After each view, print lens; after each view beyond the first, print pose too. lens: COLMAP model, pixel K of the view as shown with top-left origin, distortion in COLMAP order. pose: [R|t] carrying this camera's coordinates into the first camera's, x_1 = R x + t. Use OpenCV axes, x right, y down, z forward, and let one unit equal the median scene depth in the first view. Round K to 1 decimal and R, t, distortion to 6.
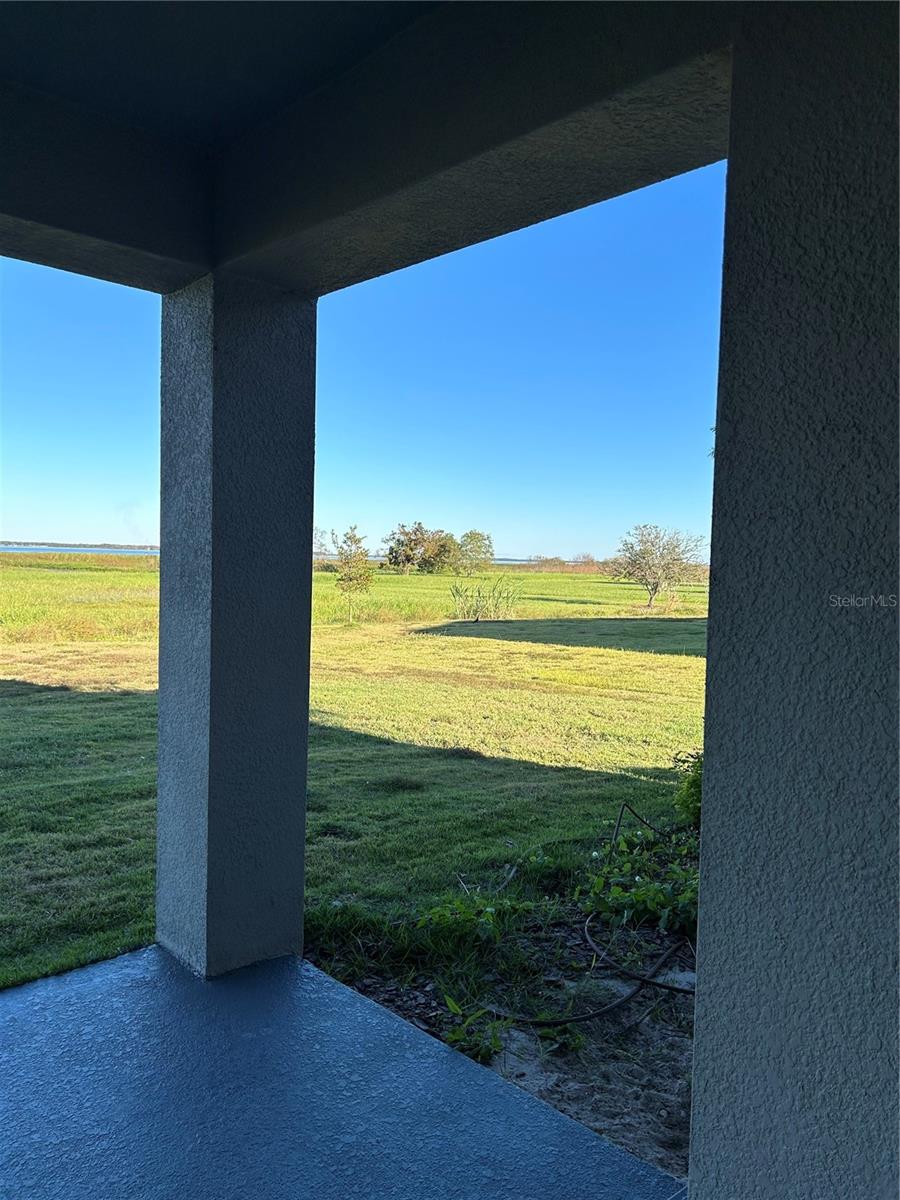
lens RADIAL K [[903.2, 0, 448.8], [0, 903.2, 600.2], [0, 0, 1]] dist [0.022539, -0.014400]
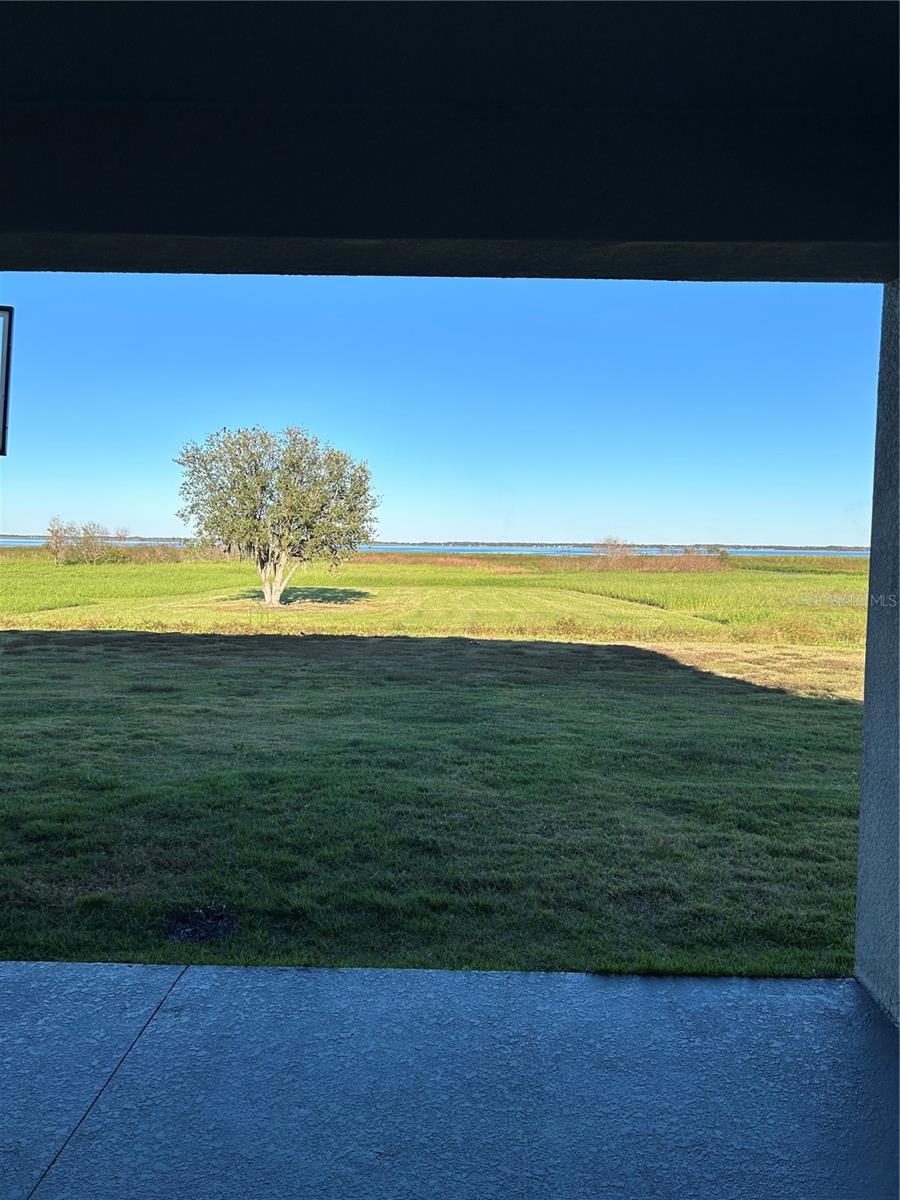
lens RADIAL K [[903.2, 0, 446.9], [0, 903.2, 602.6], [0, 0, 1]] dist [0.022539, -0.014400]
pose [[0.722696, 0.027246, -0.690629, 0.008691], [-0.027242, 0.999569, 0.010928, -0.006295], [0.690629, 0.010916, 0.723127, 0.016591]]
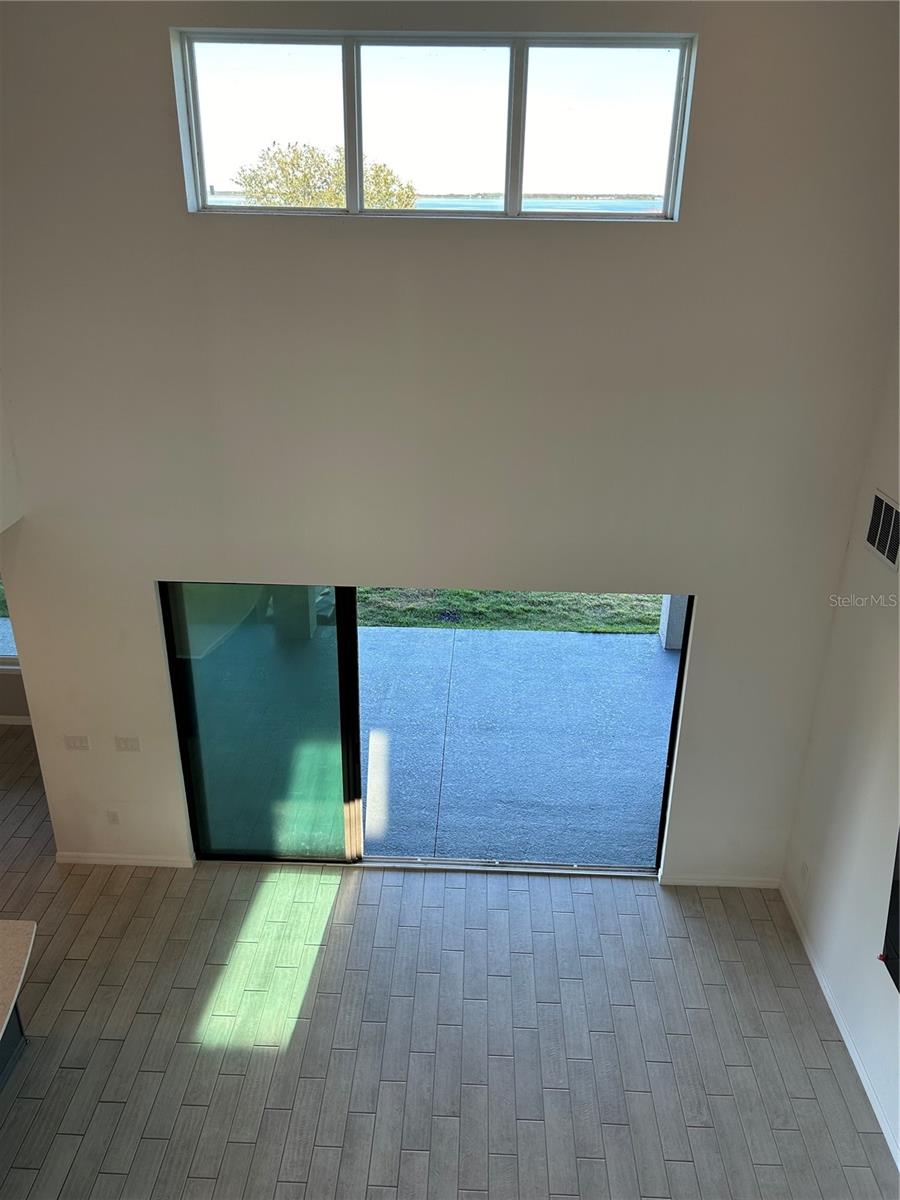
lens RADIAL K [[903.2, 0, 450.3], [0, 903.2, 599.9], [0, 0, 1]] dist [0.022539, -0.014400]
pose [[0.702832, 0.266439, -0.659574, 0.818576], [-0.024073, 0.935584, 0.352283, -0.552019], [0.710948, -0.231718, 0.663972, -1.051703]]
